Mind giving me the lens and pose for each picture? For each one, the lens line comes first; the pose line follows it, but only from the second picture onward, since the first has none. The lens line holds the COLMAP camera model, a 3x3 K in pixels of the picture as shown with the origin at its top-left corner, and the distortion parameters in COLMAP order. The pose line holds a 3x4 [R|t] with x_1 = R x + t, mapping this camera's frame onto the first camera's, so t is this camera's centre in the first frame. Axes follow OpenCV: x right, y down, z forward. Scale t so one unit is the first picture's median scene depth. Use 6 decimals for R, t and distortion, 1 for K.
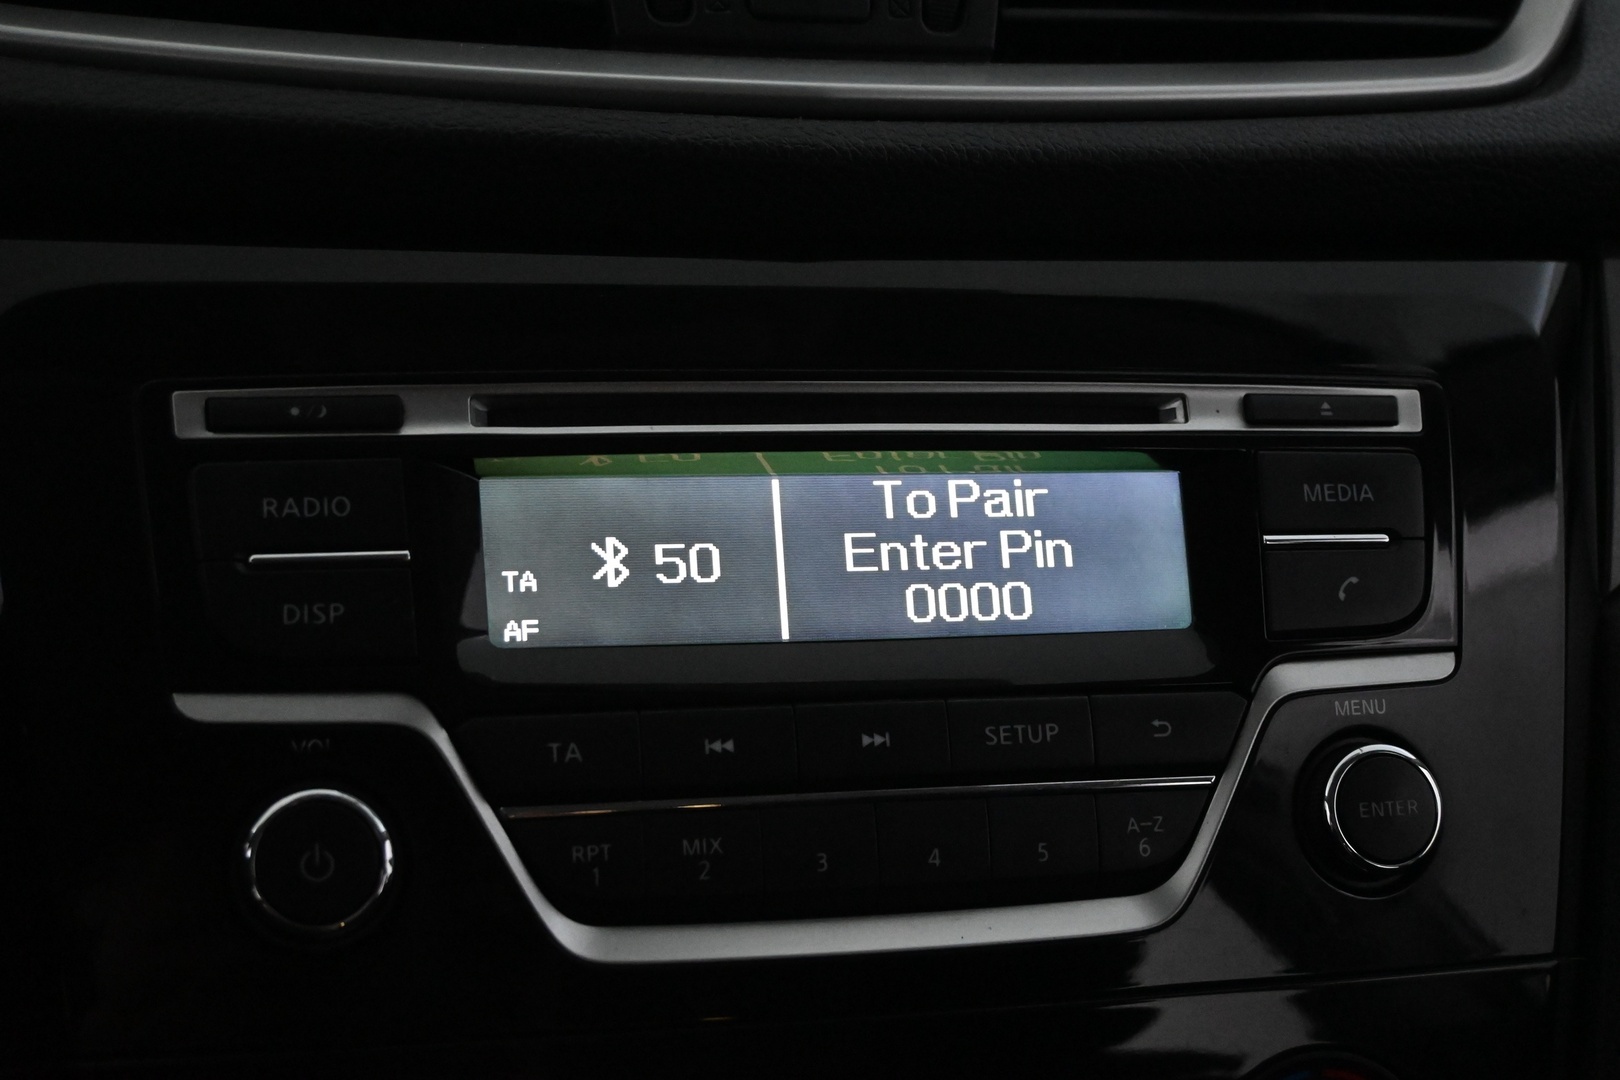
lens RADIAL K [[2361.2, 0, 810.8], [0, 2361.2, 543.4], [0, 0, 1]] dist [-0.007931, 0.000000]
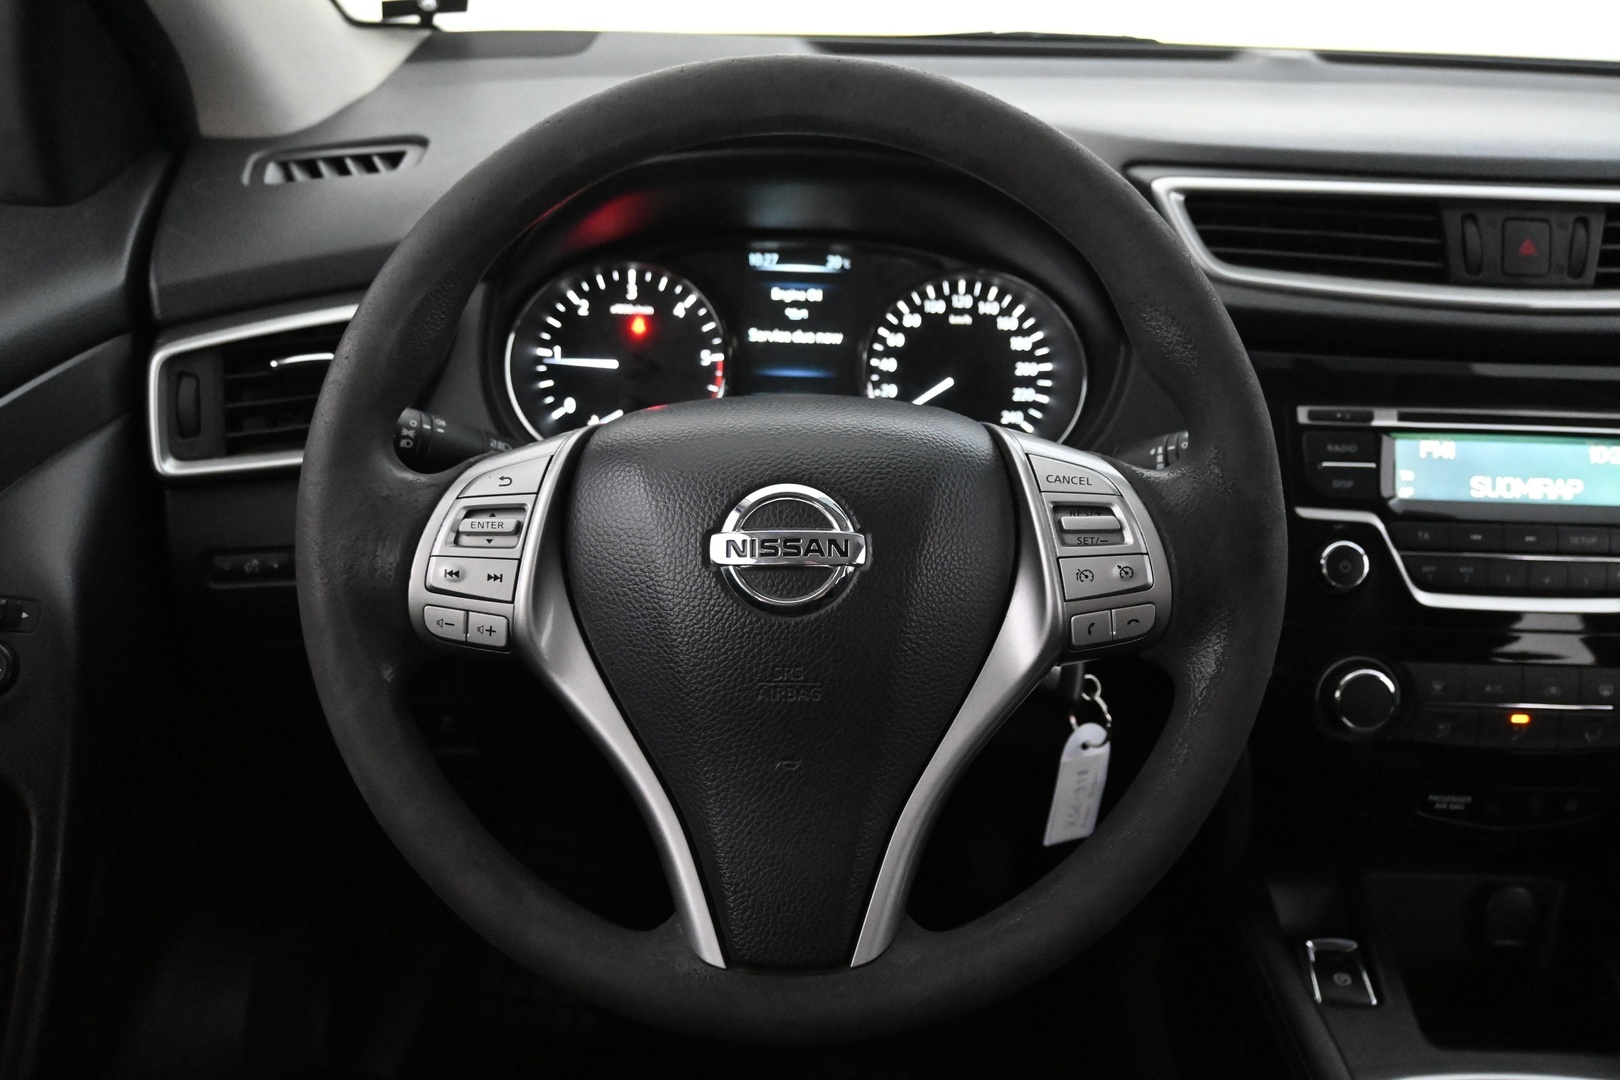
lens RADIAL K [[1362.7, 0, 806.7], [0, 1362.7, 538.1], [0, 0, 1]] dist [-0.014000, 0.024551]
pose [[0.970536, 0.084790, -0.225543, -0.453699], [-0.050028, 0.986552, 0.155604, -0.131844], [0.235704, -0.139736, 0.961726, -0.808634]]
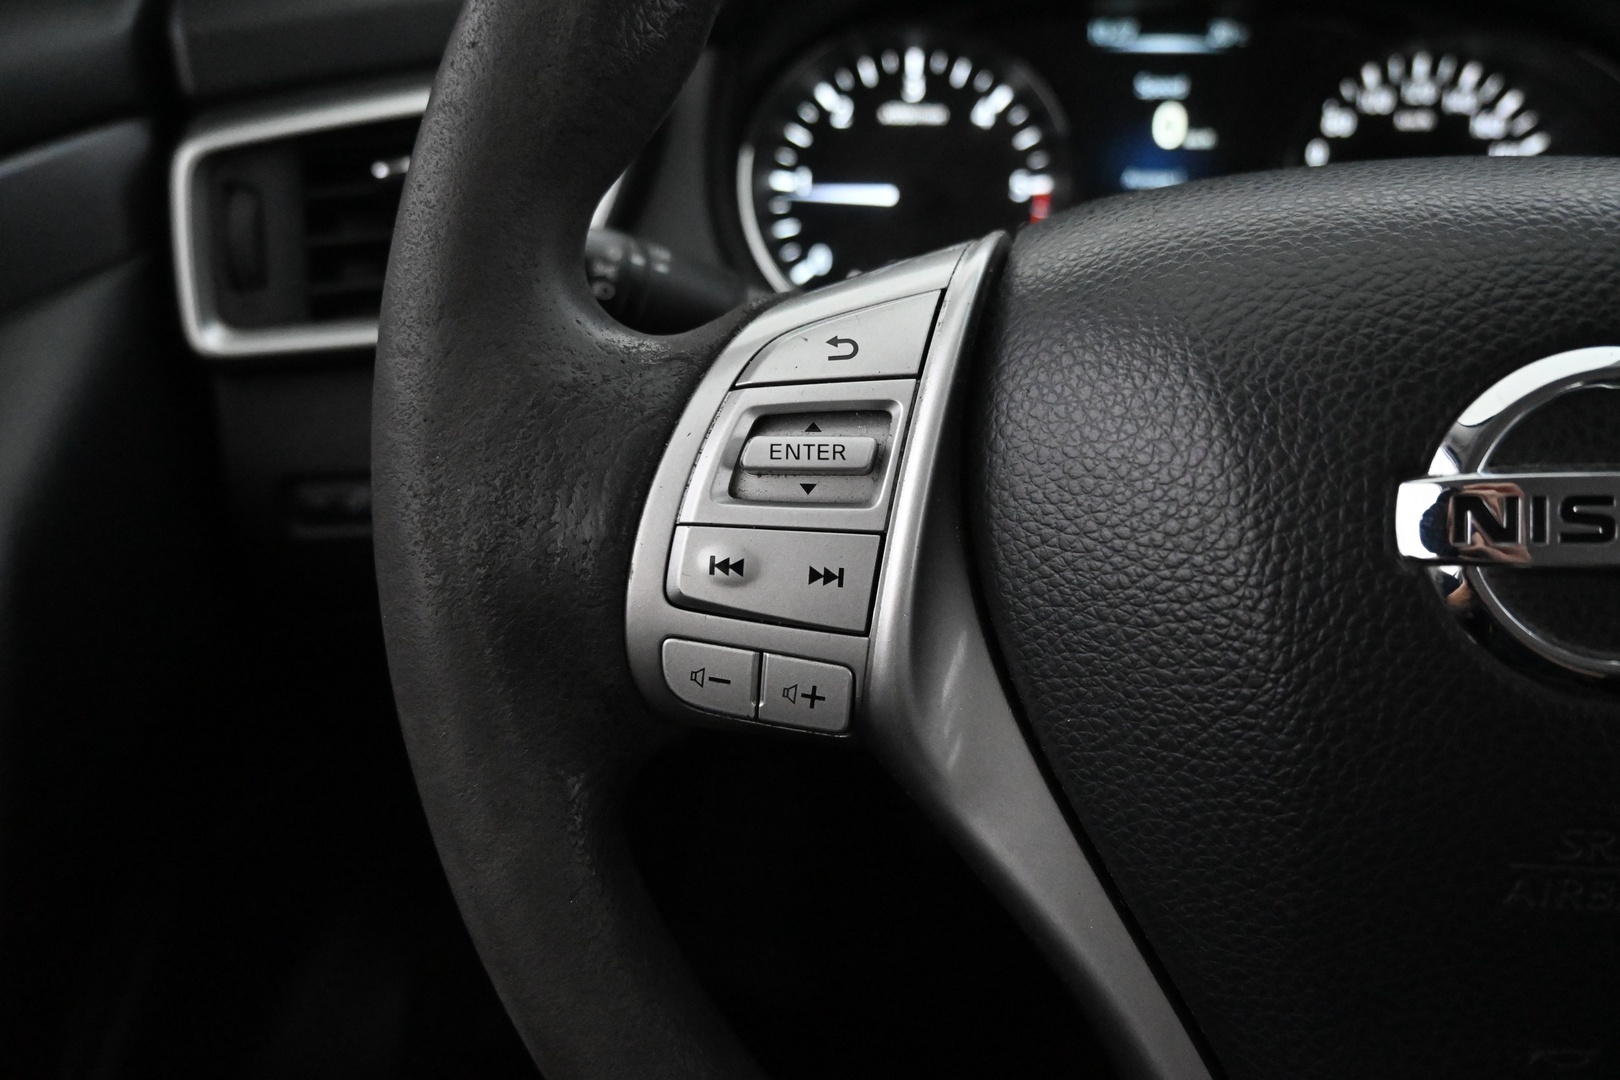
lens RADIAL K [[1105.5, 0, 789.4], [0, 1105.5, 540.3], [0, 0, 1]] dist [0.010701, -0.015094]
pose [[0.944035, 0.118743, -0.307731, -0.892425], [-0.038360, 0.966147, 0.255126, -0.010103], [0.327608, -0.229043, 0.916631, -0.075999]]
